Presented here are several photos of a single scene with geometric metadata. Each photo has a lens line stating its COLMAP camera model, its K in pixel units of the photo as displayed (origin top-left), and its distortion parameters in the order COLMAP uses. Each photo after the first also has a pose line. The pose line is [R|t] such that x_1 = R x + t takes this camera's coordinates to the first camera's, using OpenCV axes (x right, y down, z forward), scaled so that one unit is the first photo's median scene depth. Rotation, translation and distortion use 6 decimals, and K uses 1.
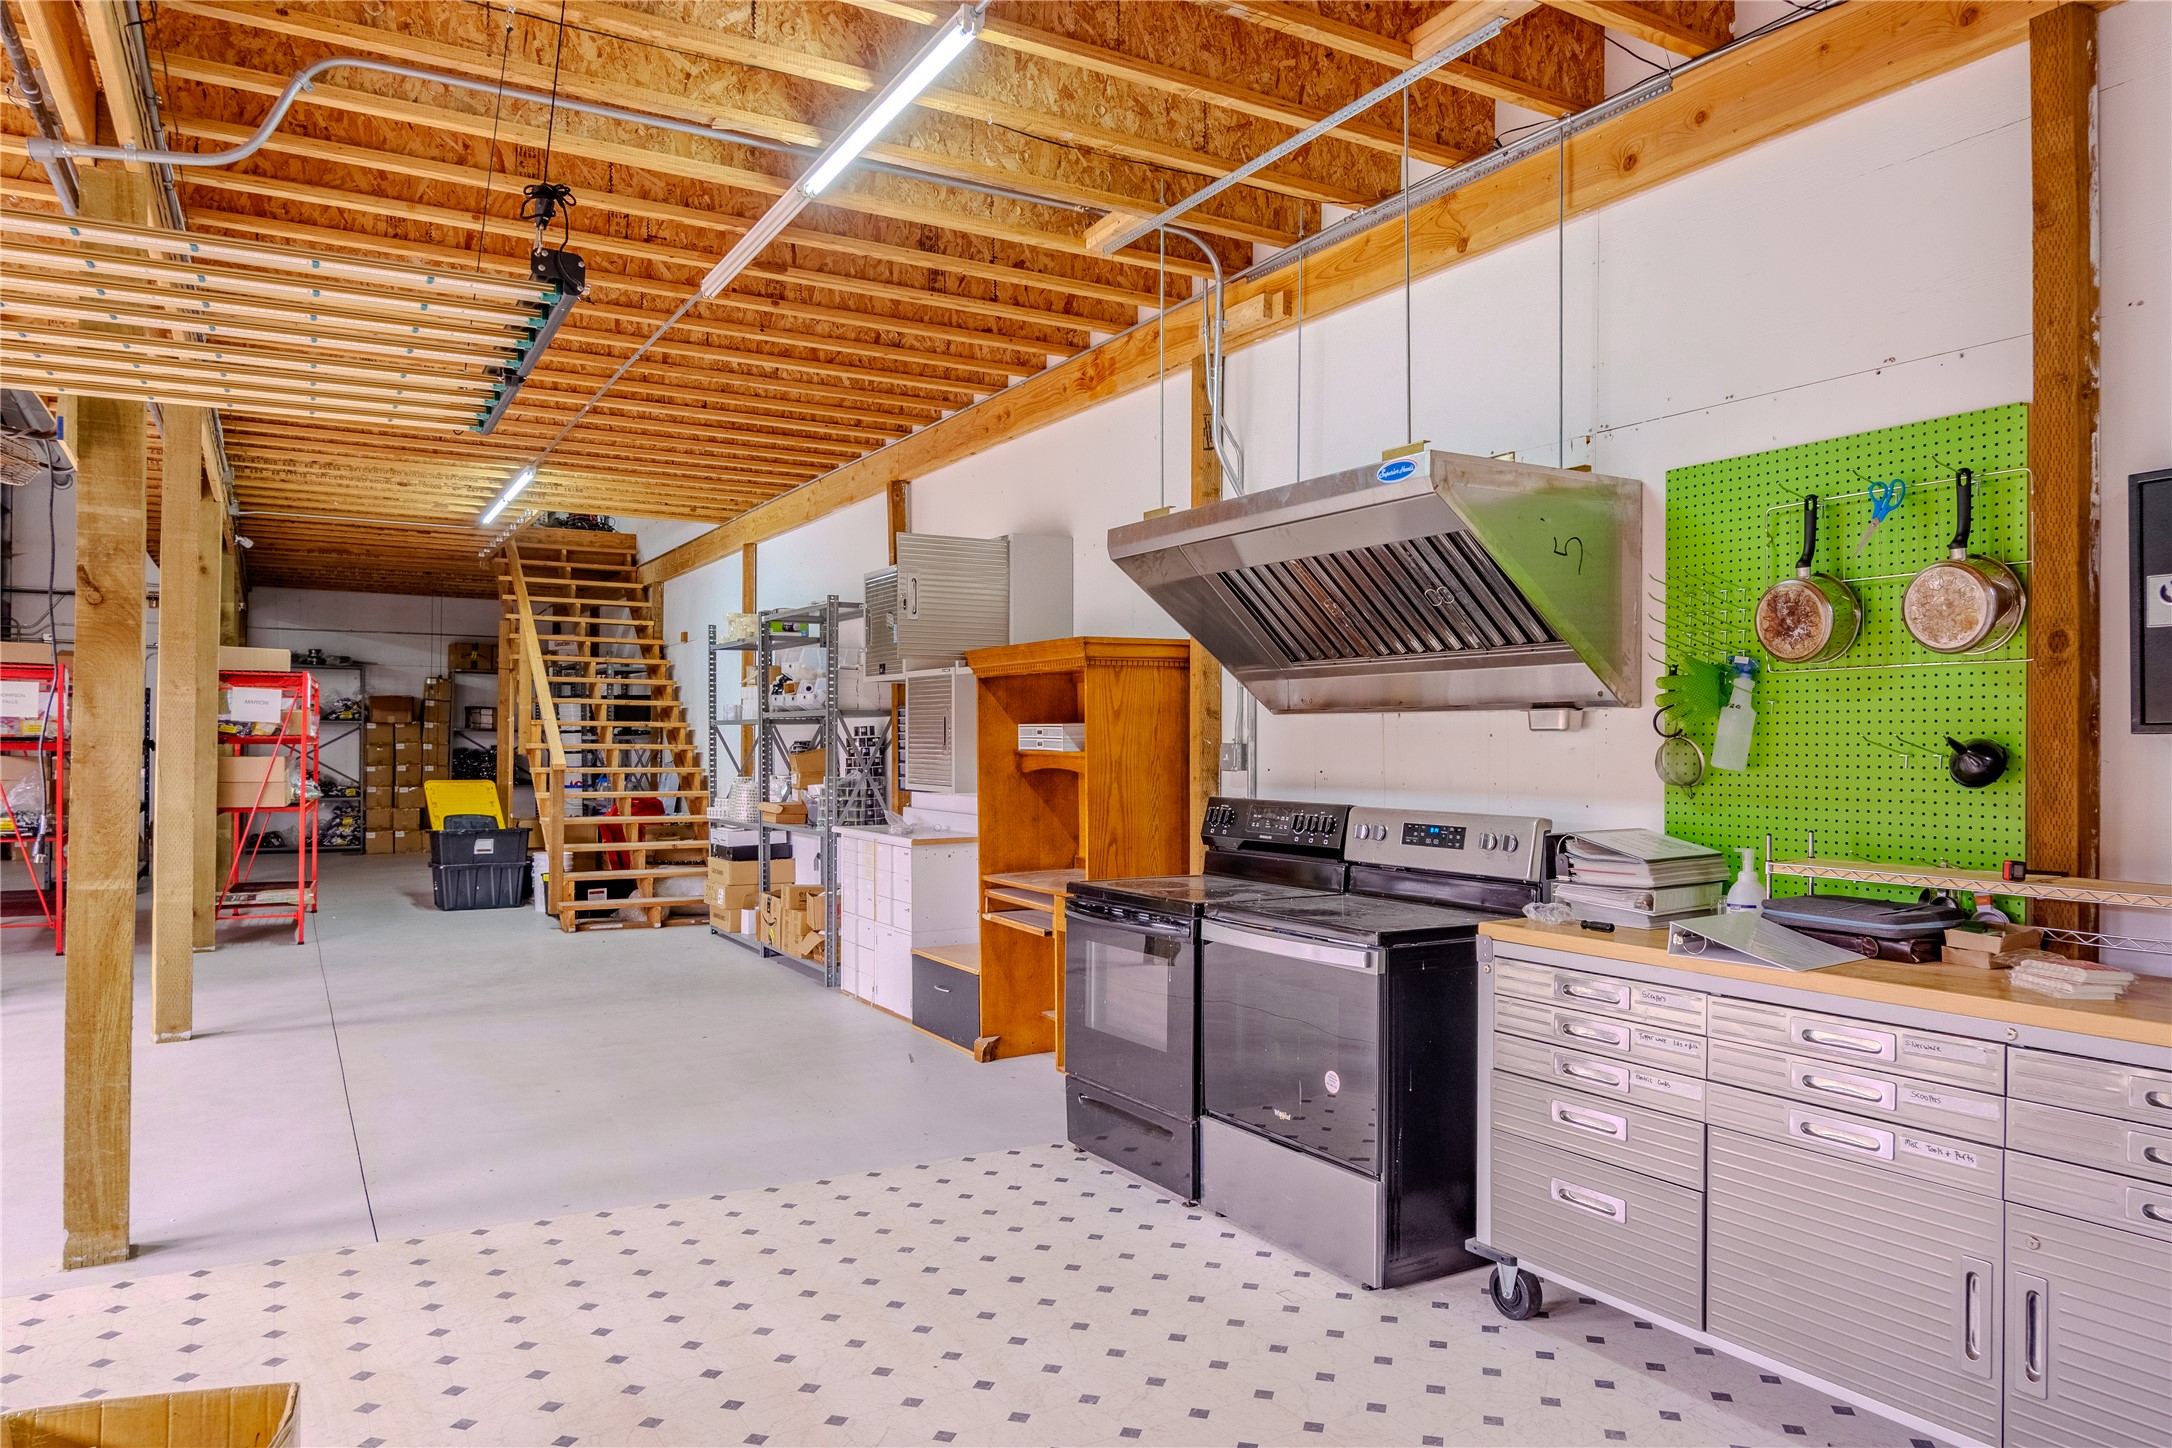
lens RADIAL K [[1428.7, 0, 1090.2], [0, 1428.7, 729.9], [0, 0, 1]] dist [-0.003527, 0.002844]
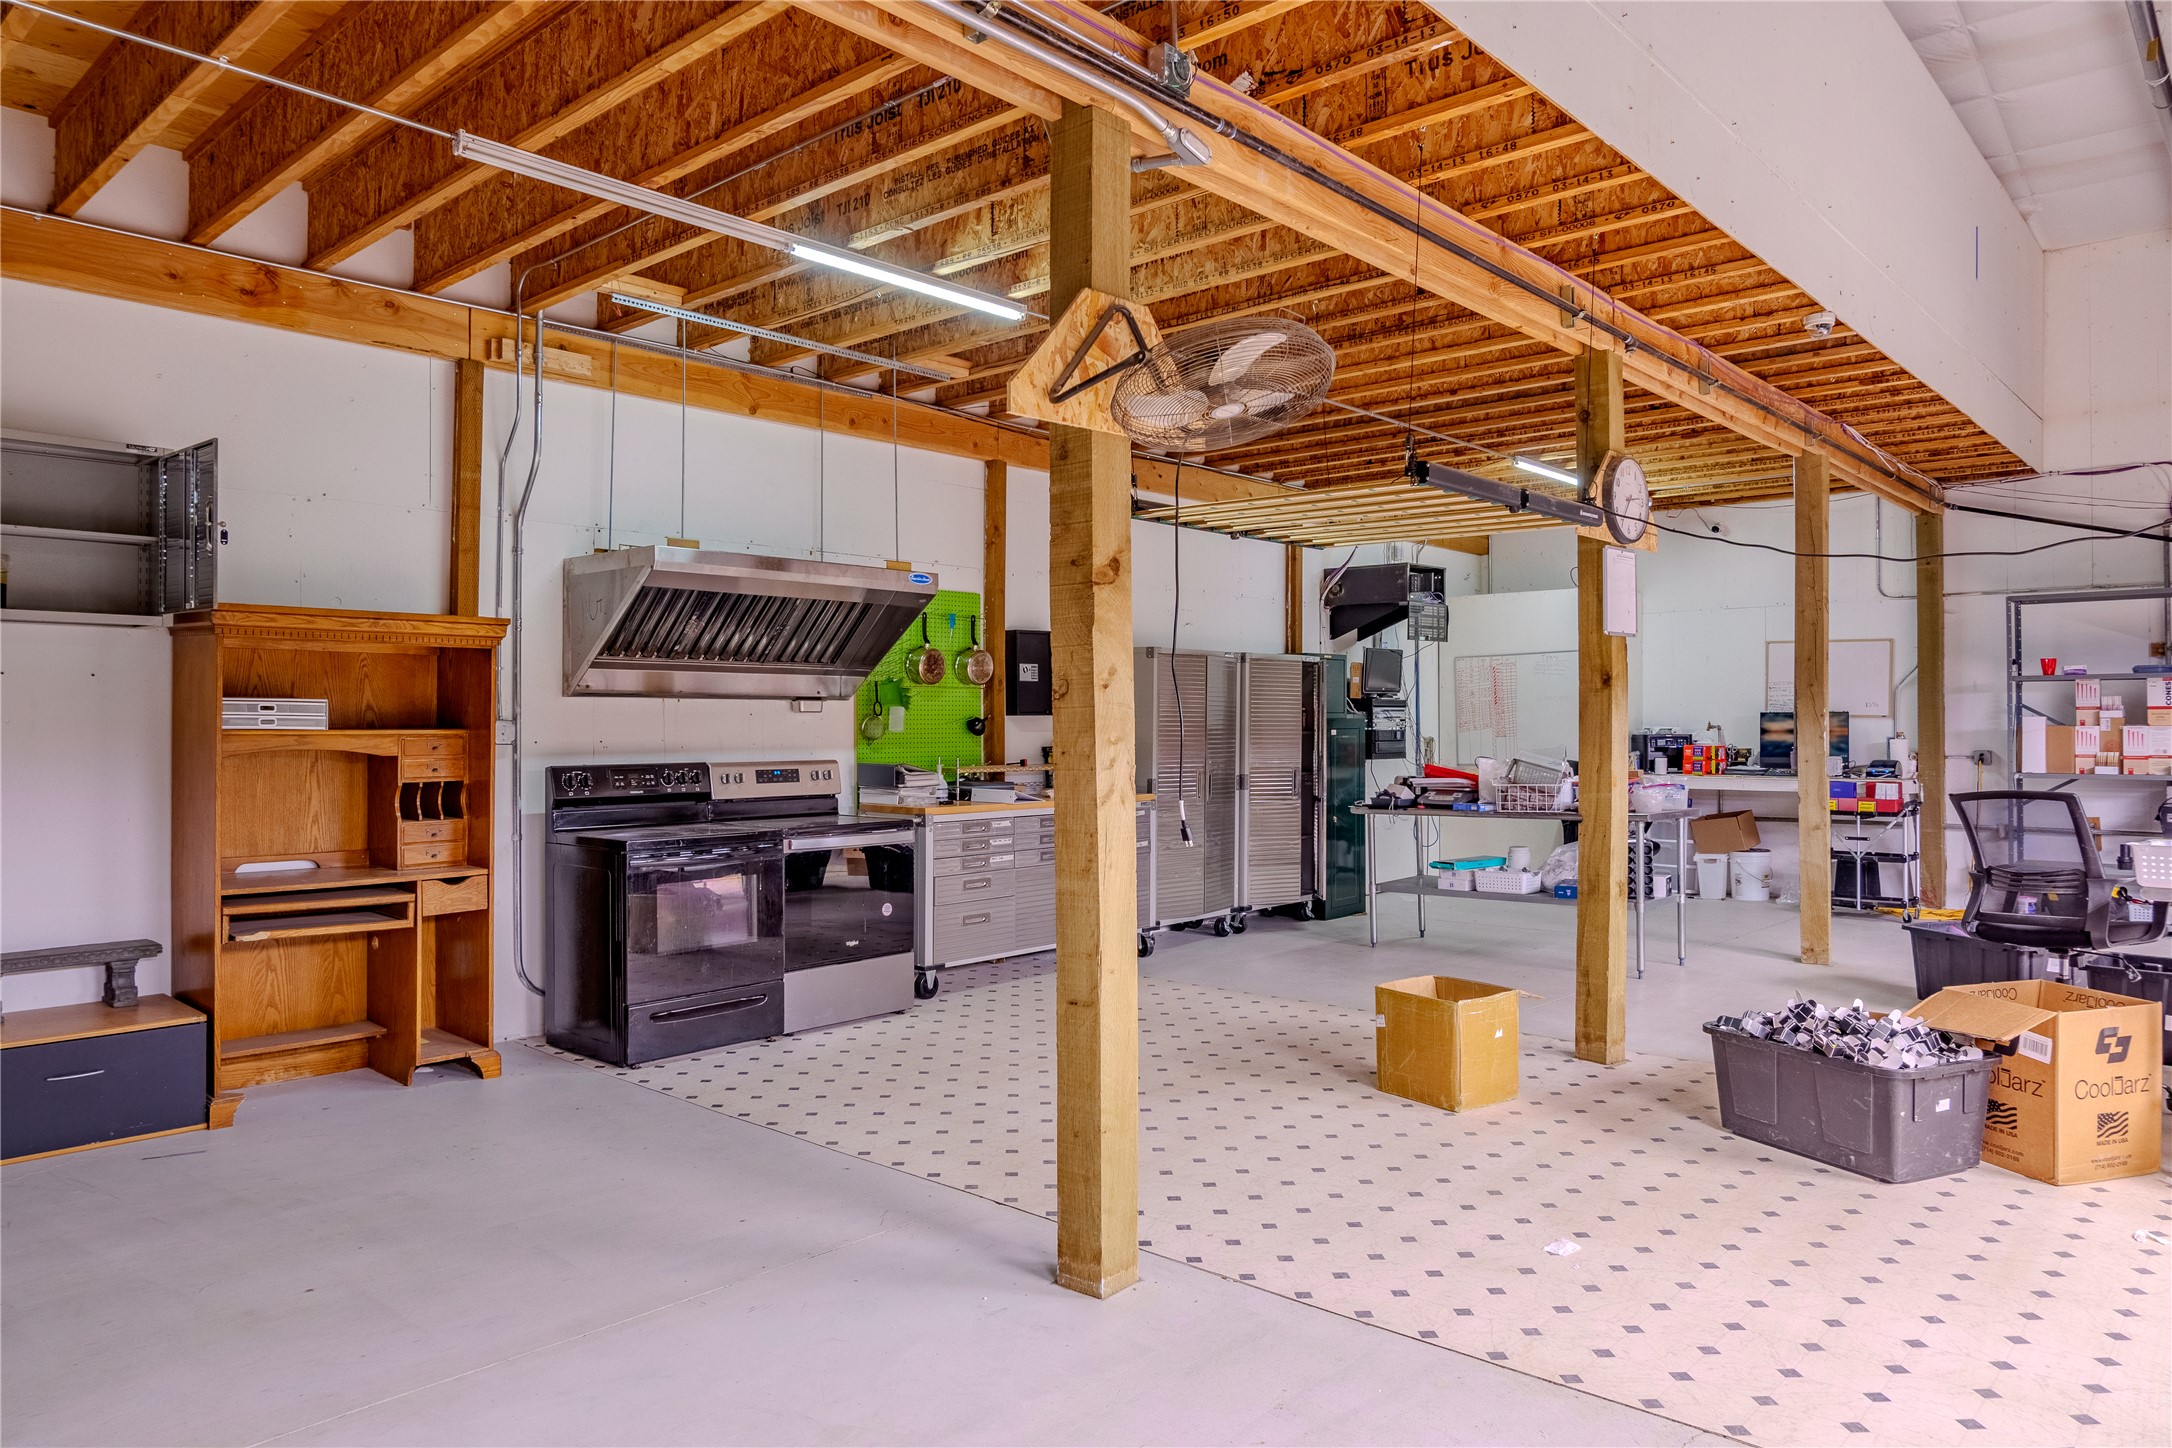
lens RADIAL K [[1428.7, 0, 1086.1], [0, 1428.7, 719.8], [0, 0, 1]] dist [-0.003527, 0.002844]
pose [[-0.318360, -0.002378, 0.947967, -1.435621], [-0.010354, 0.999946, -0.000968, 0.007622], [-0.947913, -0.010124, -0.318368, 1.195886]]
